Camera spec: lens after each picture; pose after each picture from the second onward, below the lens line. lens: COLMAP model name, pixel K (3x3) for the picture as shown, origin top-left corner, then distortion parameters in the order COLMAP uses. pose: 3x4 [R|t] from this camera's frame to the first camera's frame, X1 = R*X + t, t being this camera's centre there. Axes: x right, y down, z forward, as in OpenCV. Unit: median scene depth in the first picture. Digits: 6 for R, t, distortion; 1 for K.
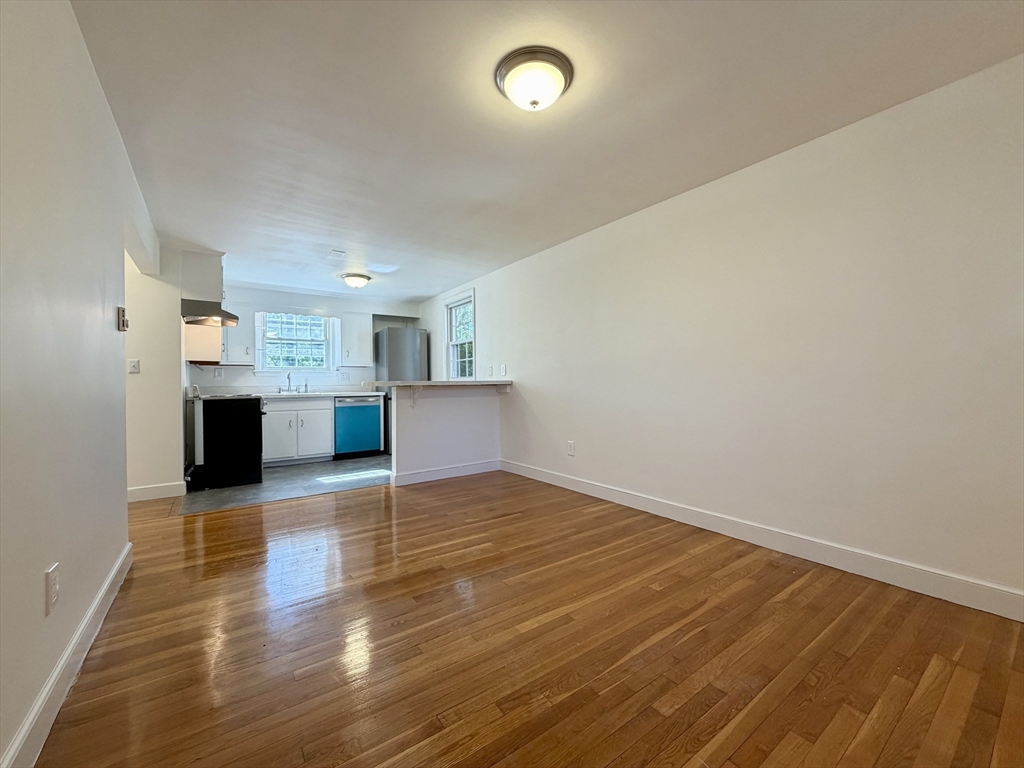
lens RADIAL K [[408.5, 0, 510.6], [0, 408.5, 382.9], [0, 0, 1]] dist [-0.001739, -0.000154]
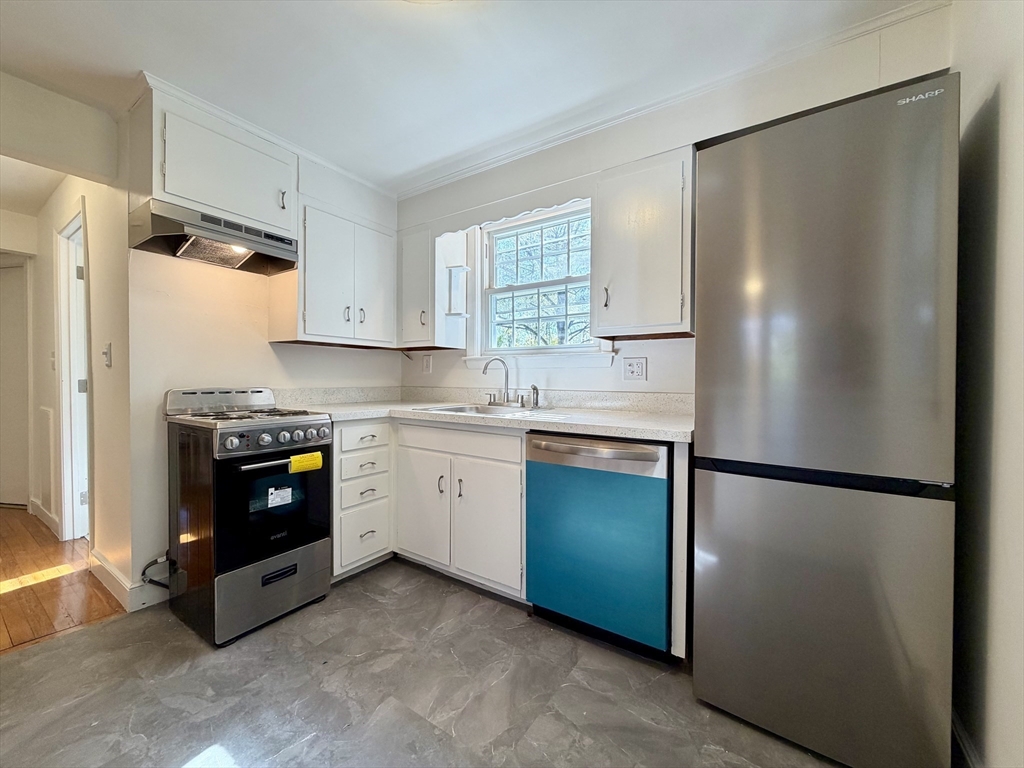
lens RADIAL K [[408.4, 0, 510.6], [0, 408.4, 384.0], [0, 0, 1]] dist [0.000672, 0.000393]
pose [[0.346996, 0.033542, -0.937267, -0.143616], [-0.004377, 0.999407, 0.034145, -0.016589], [0.937856, -0.007746, 0.346937, 0.994742]]
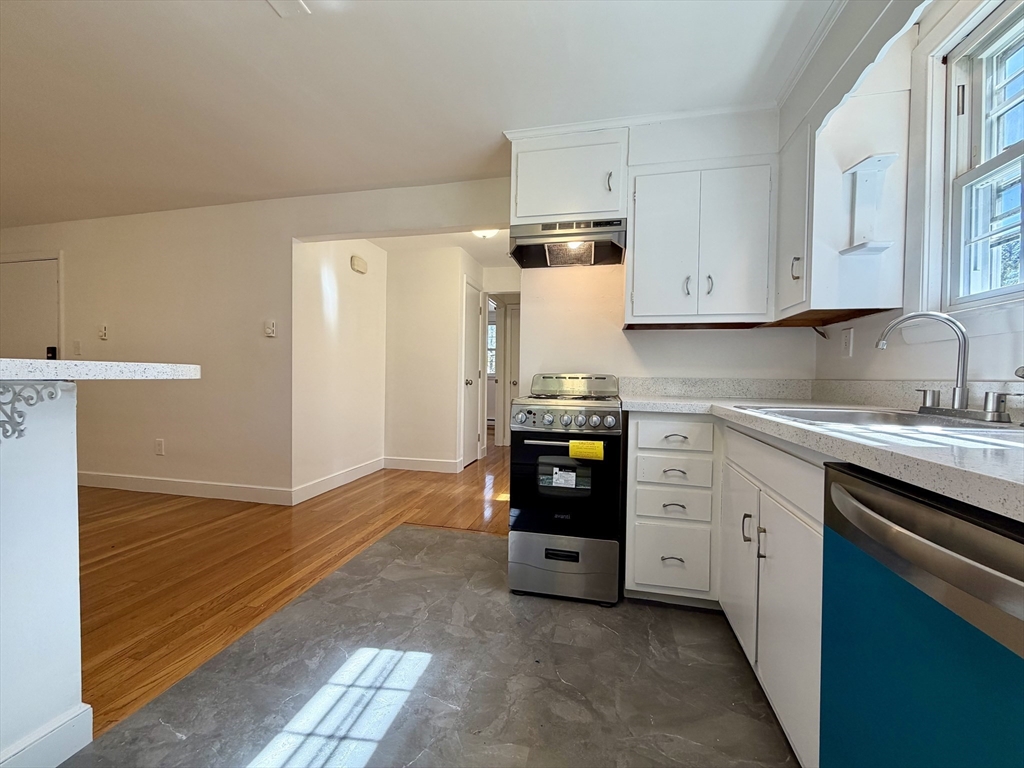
lens RADIAL K [[408.4, 0, 510.6], [0, 408.4, 384.0], [0, 0, 1]] dist [0.000672, 0.000393]
pose [[-0.755120, 0.017883, -0.655343, -0.282196], [0.002843, 0.999708, 0.024004, 0.003913], [0.655581, 0.016263, -0.754950, 1.178849]]
